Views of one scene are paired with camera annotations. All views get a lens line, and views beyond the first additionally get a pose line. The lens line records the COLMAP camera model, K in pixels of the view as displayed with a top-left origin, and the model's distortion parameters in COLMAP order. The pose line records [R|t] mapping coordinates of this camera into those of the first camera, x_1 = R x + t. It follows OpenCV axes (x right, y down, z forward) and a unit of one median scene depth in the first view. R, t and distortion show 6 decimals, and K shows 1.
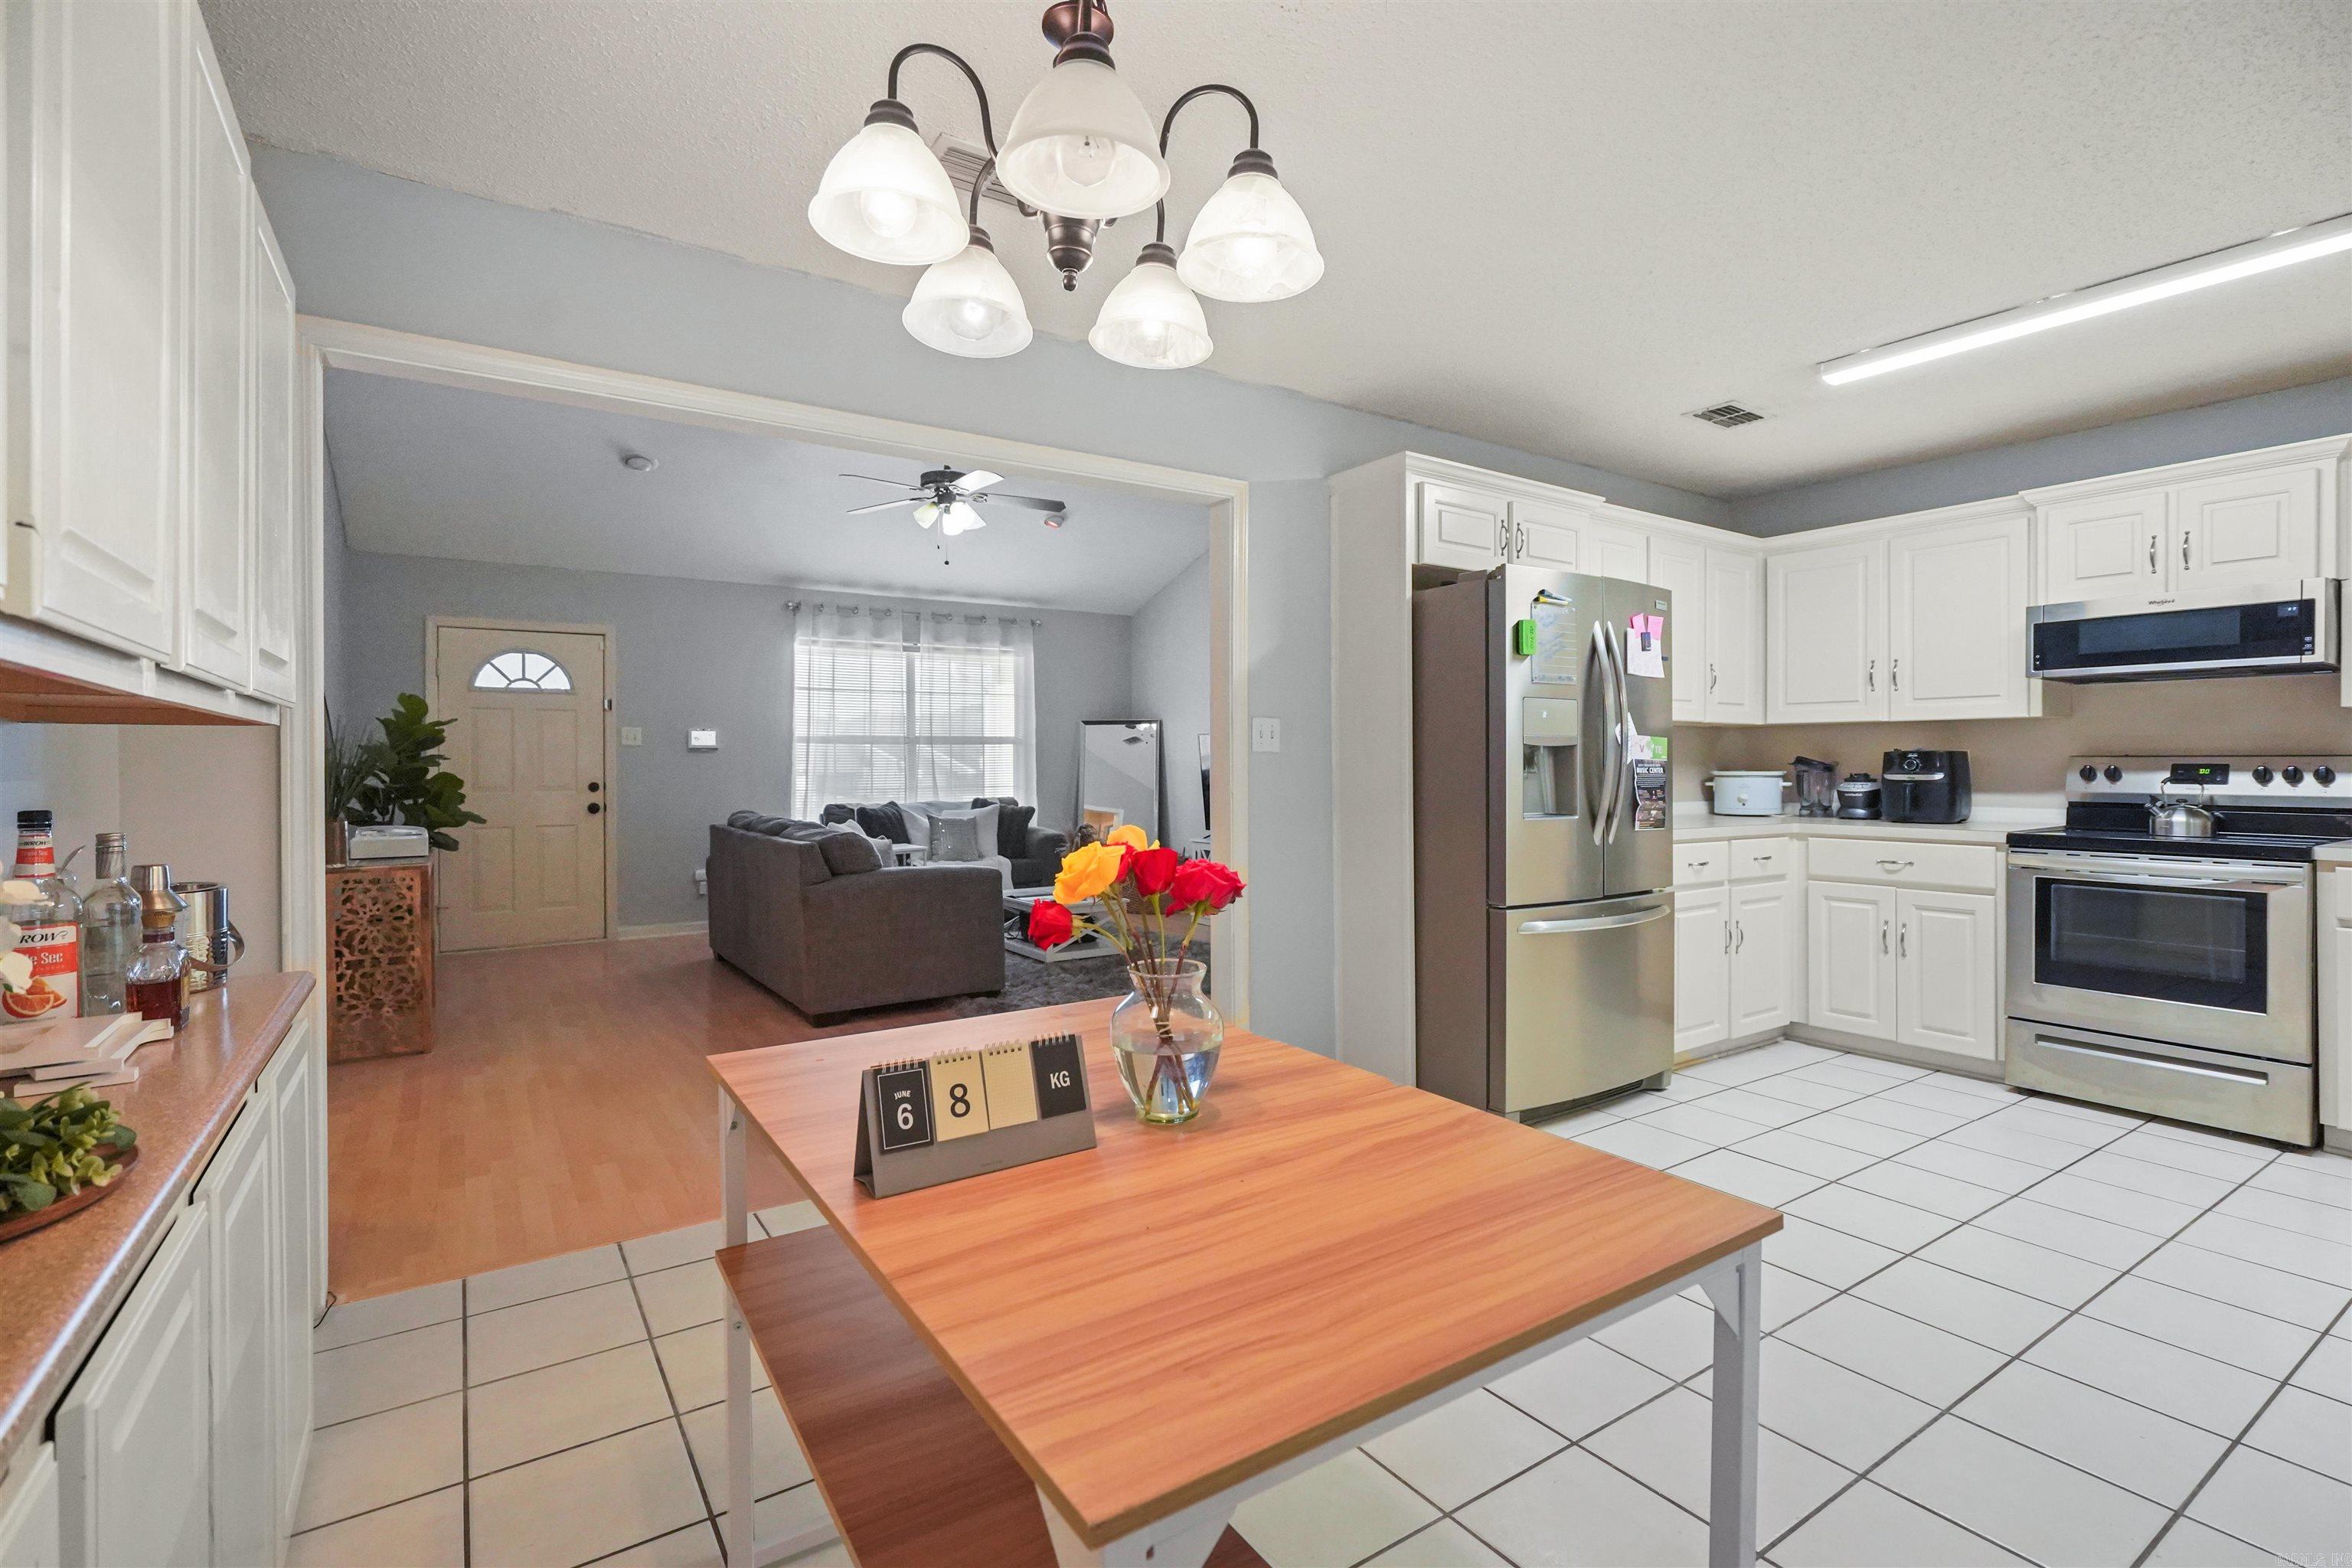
lens RADIAL K [[1090.4, 0, 1174.8], [0, 1090.4, 763.1], [0, 0, 1]] dist [-0.003430, 0.001821]
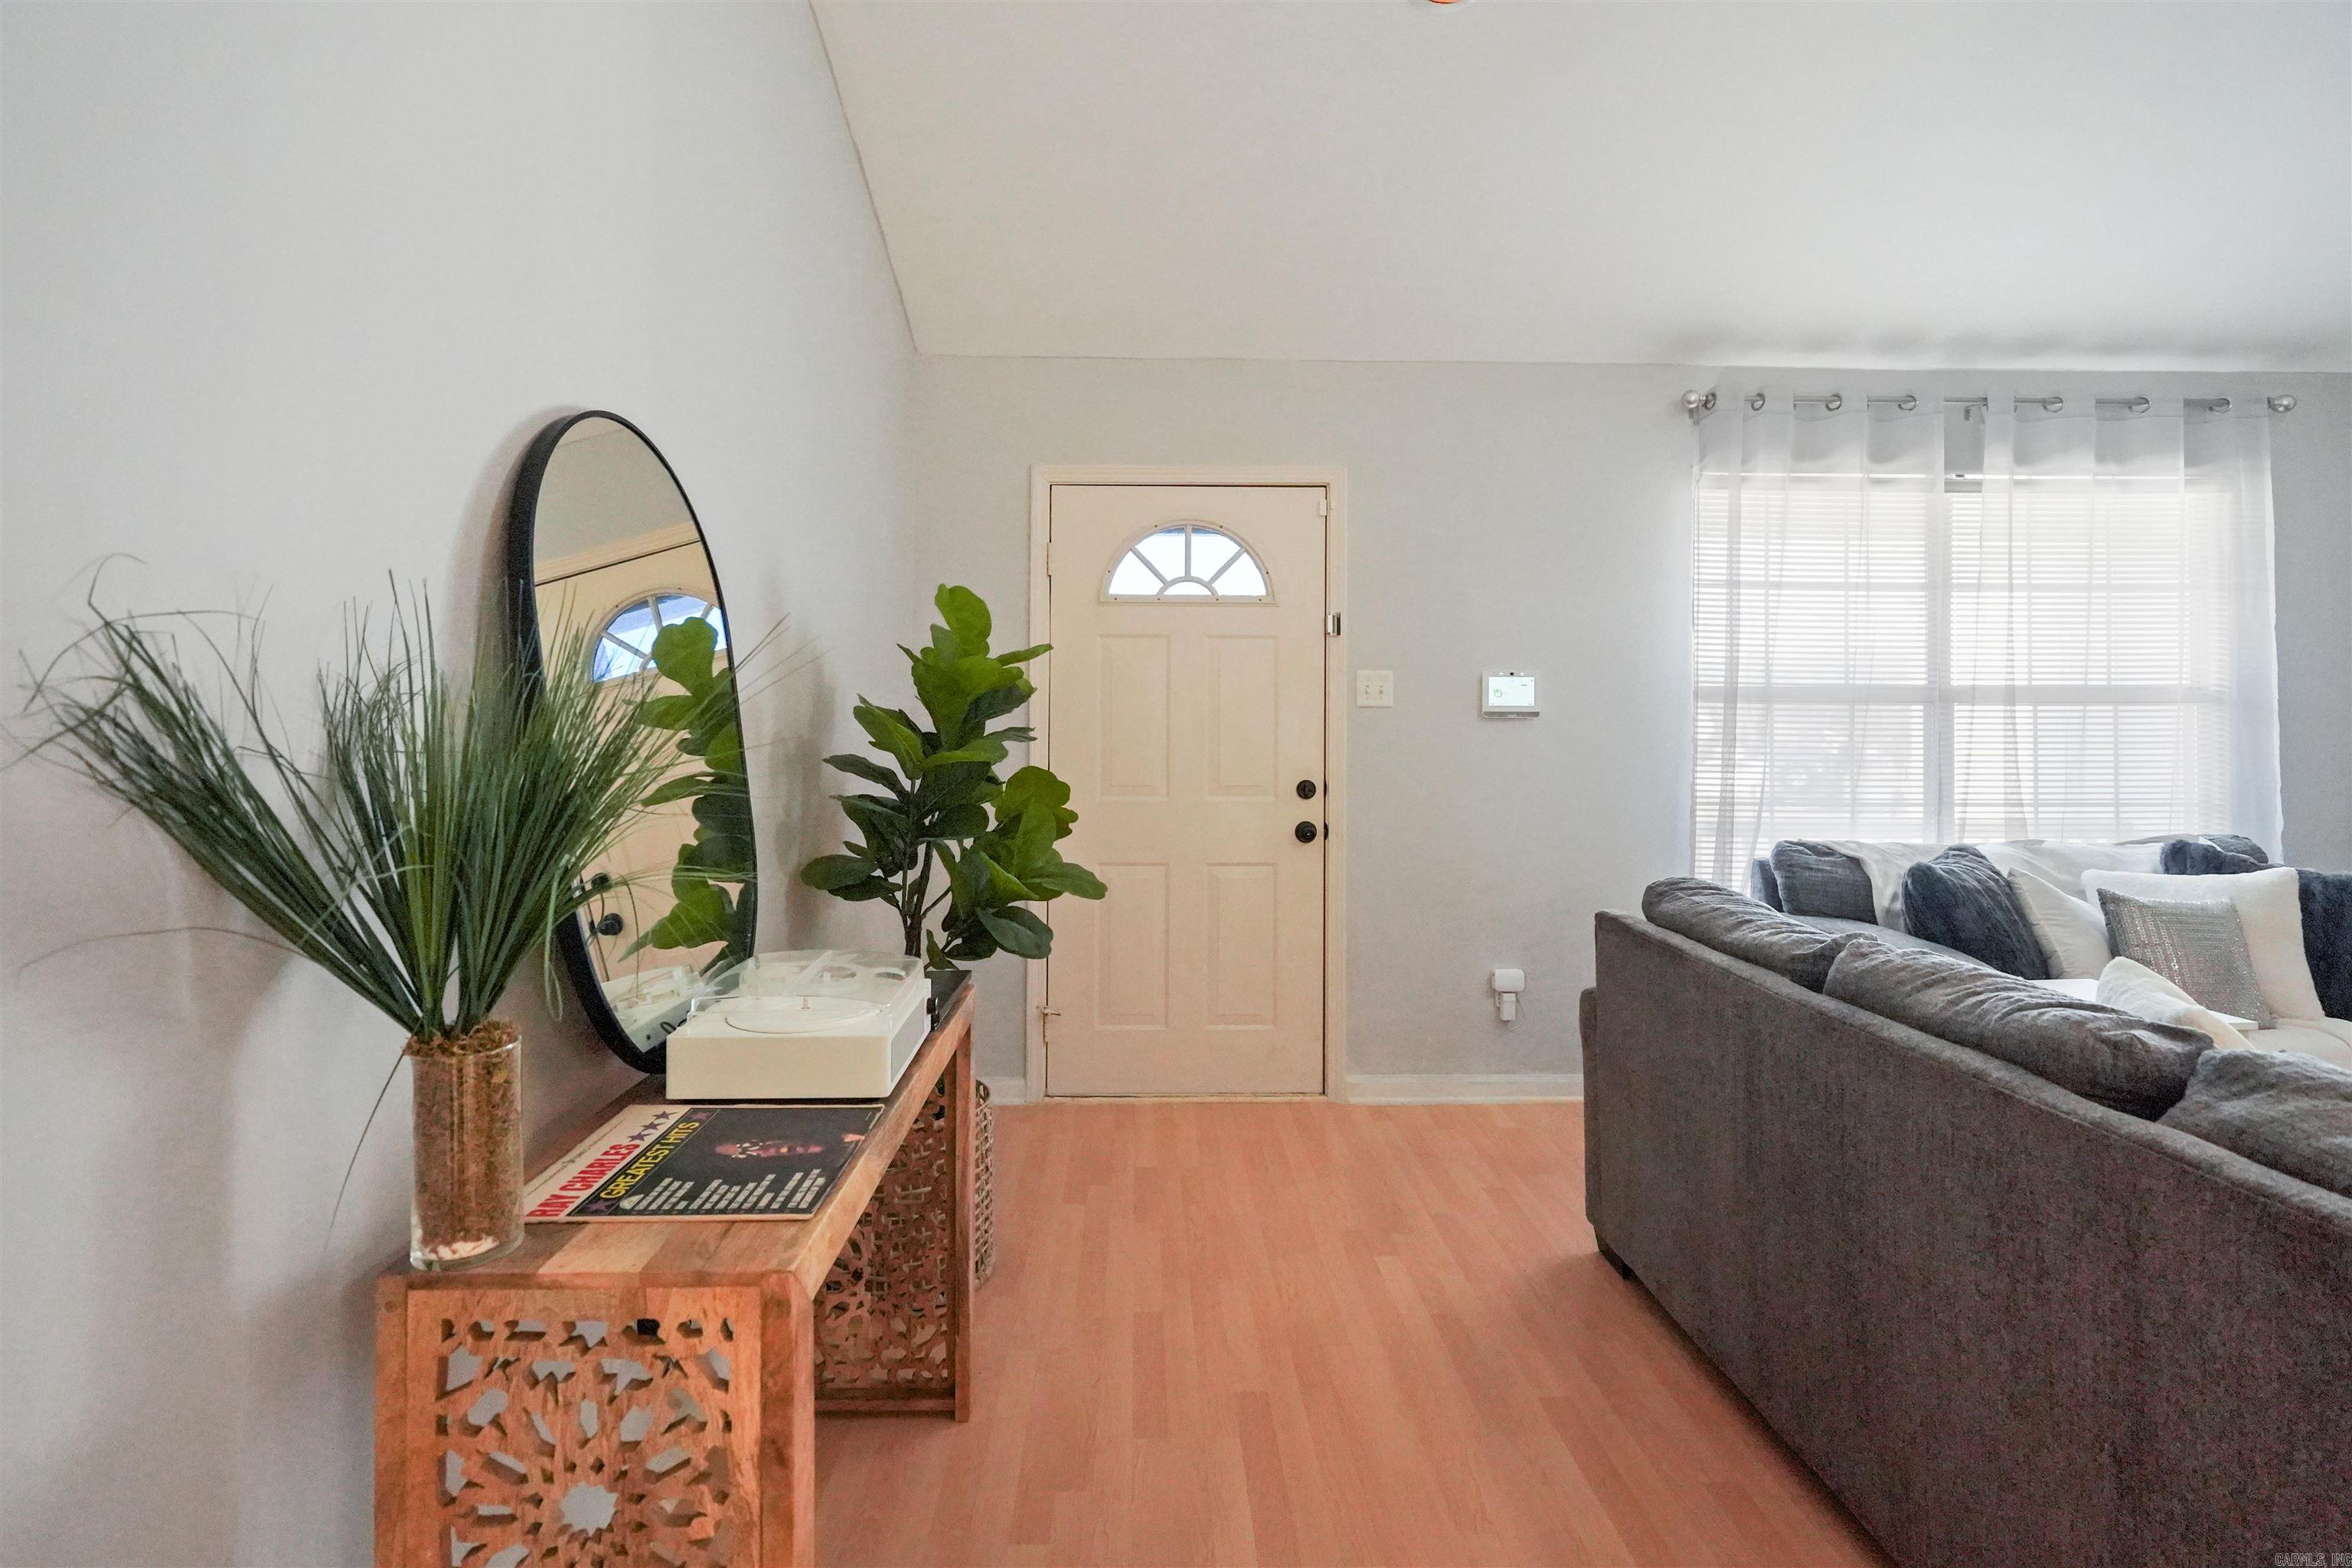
lens RADIAL K [[1090.4, 0, 1146.8], [0, 1090.4, 721.5], [0, 0, 1]] dist [-0.003430, 0.001821]
pose [[0.837961, 0.009890, -0.545640, -0.329378], [-0.010130, 0.999945, 0.002567, -0.010239], [0.545636, 0.003376, 0.838015, 0.553127]]
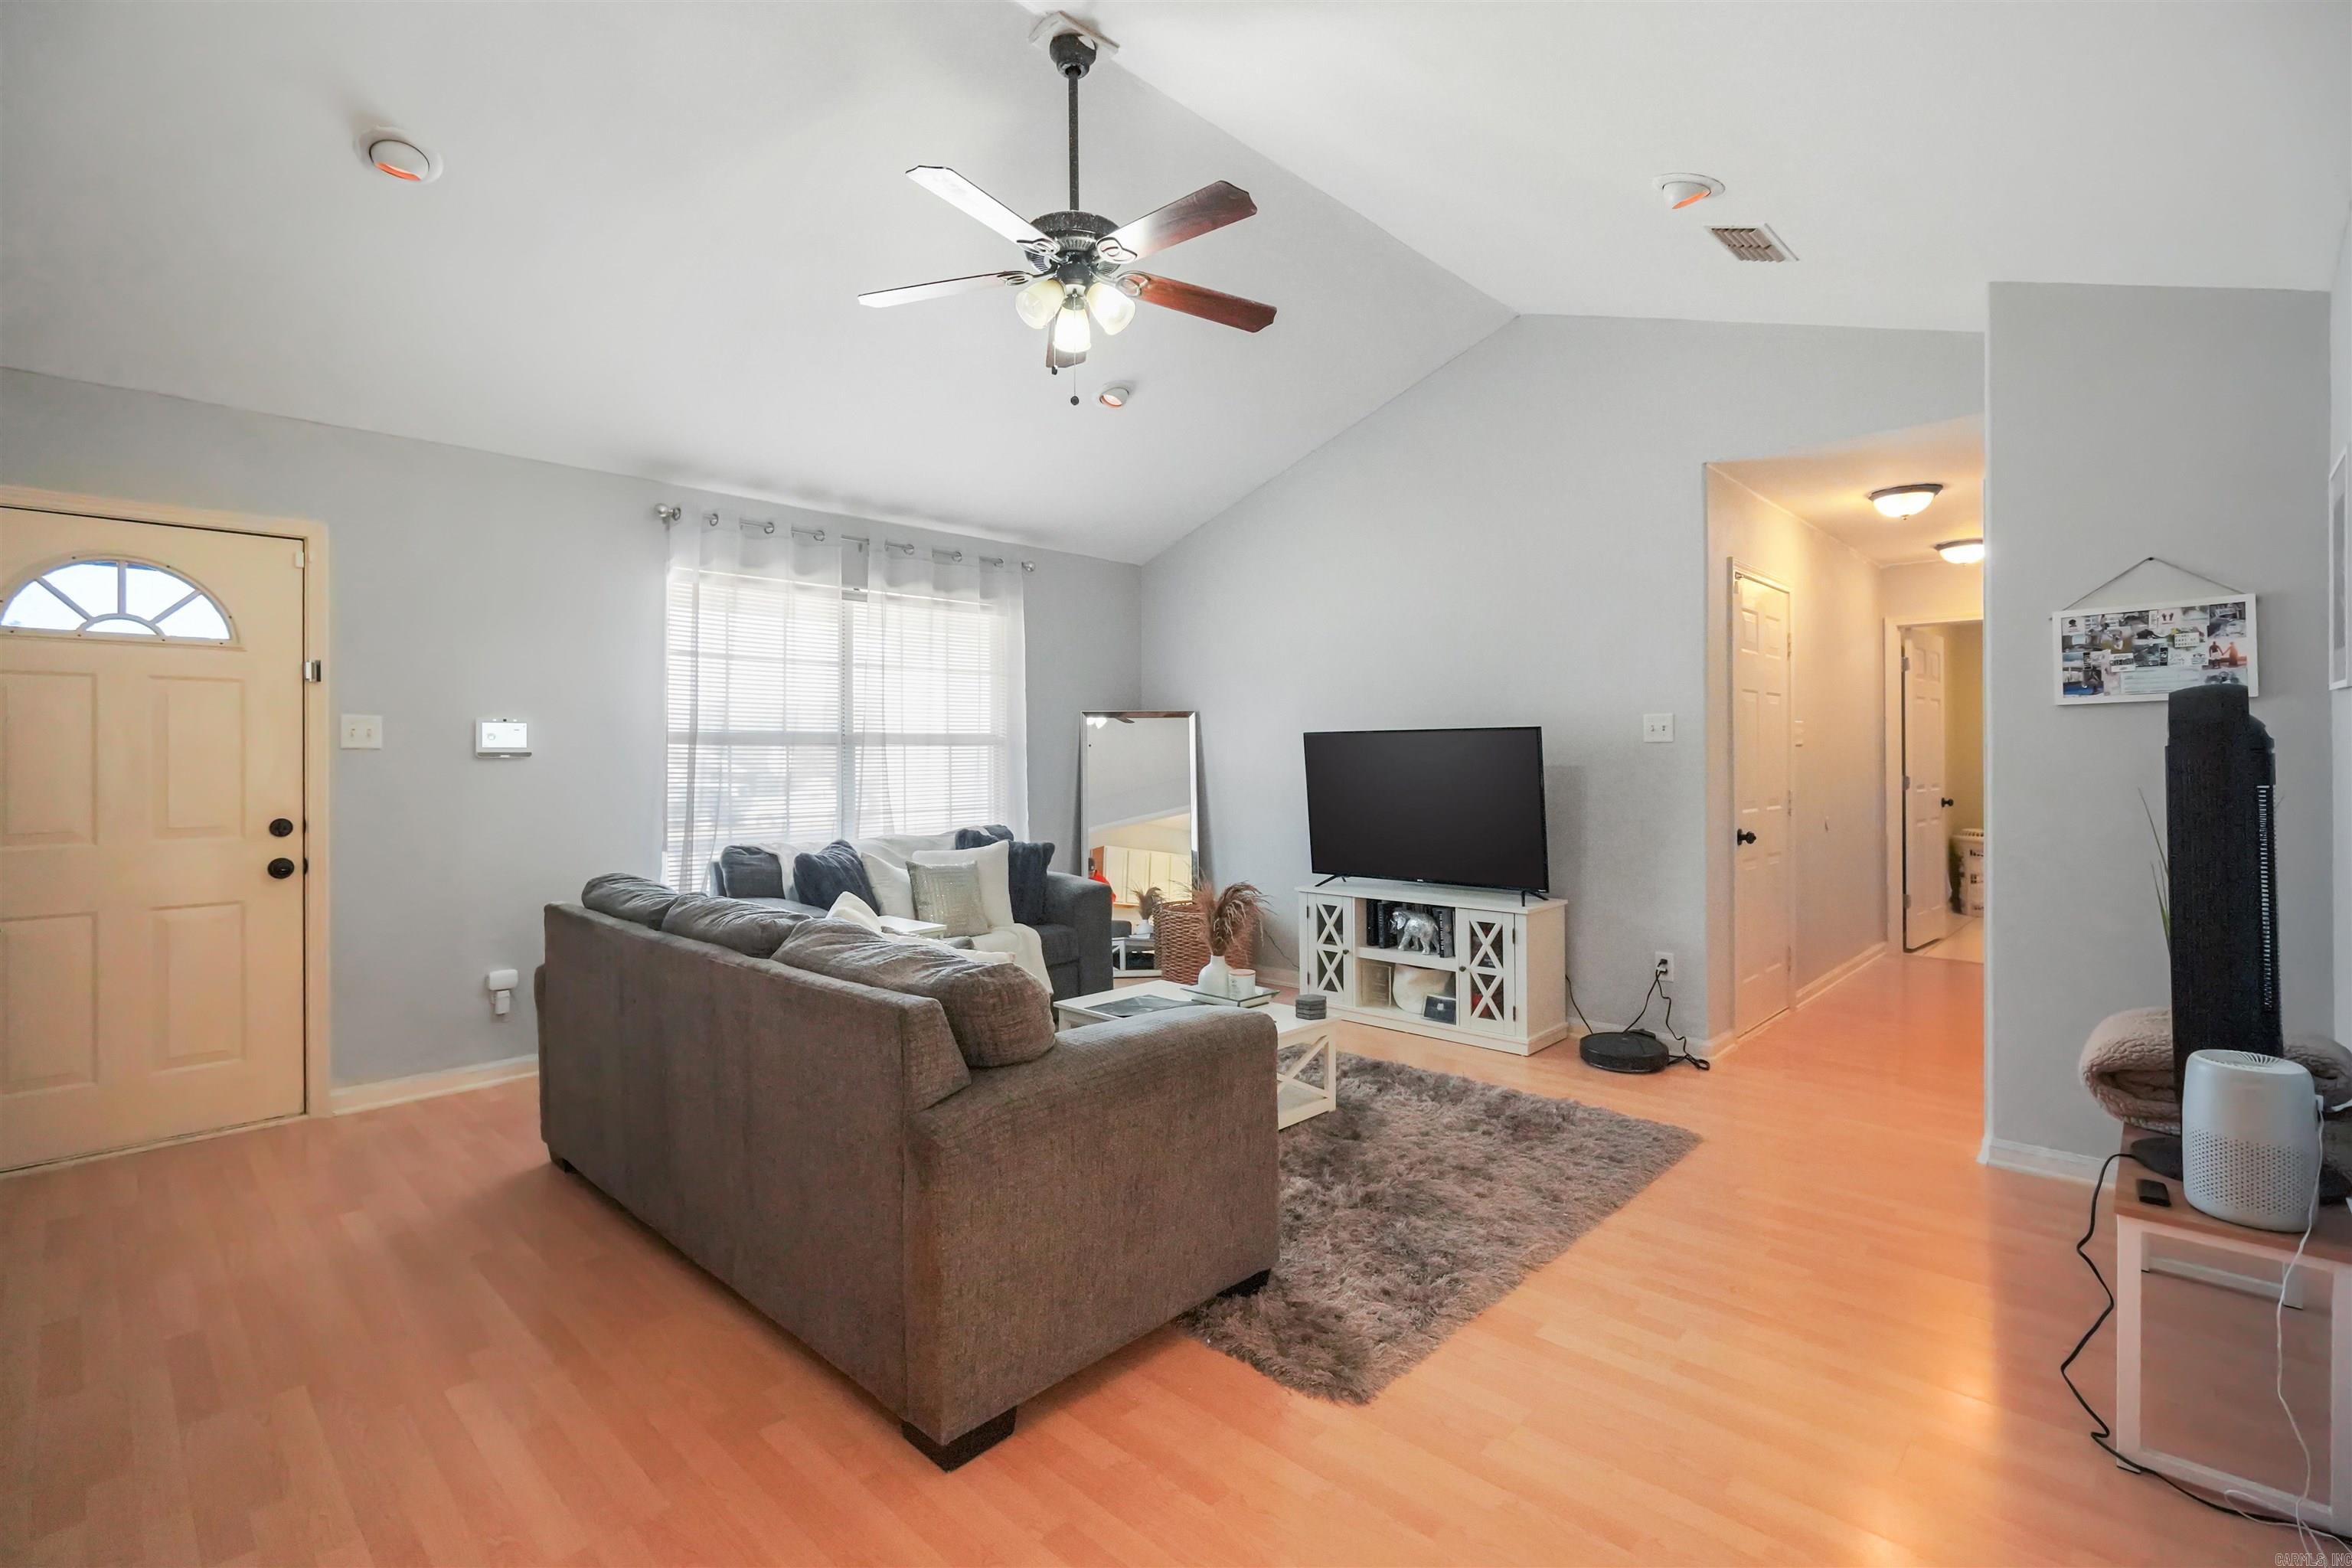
lens RADIAL K [[1090.4, 0, 1179.3], [0, 1090.4, 755.6], [0, 0, 1]] dist [-0.003430, 0.001821]
pose [[0.977960, 0.001975, 0.208784, -0.225800], [-0.001374, 0.999994, -0.003024, -0.012066], [-0.208789, 0.002671, 0.977957, 0.407757]]
